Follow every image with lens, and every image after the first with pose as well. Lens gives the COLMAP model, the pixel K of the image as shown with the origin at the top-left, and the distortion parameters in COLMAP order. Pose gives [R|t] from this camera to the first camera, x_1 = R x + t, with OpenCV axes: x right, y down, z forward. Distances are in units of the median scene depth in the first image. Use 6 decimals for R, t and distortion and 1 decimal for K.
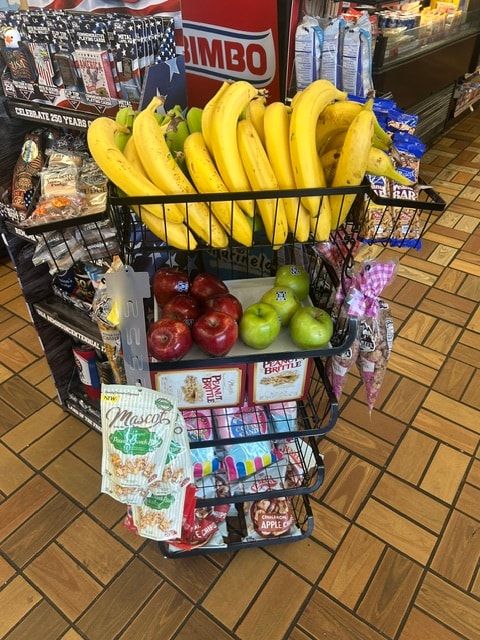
lens RADIAL K [[479.0, 0, 240.0], [0, 479.0, 320.0], [0, 0, 1]] dist [0.002109, -0.041614]
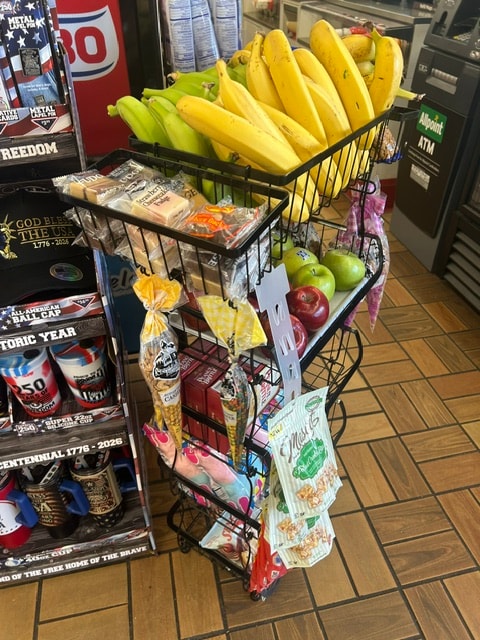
lens RADIAL K [[479.0, 0, 240.0], [0, 479.0, 320.0], [0, 0, 1]] dist [0.002109, -0.041614]
pose [[0.657214, -0.464405, 0.593631, -0.486735], [0.474005, 0.867036, 0.153517, -0.115005], [-0.585994, 0.180491, 0.789958, 0.242183]]
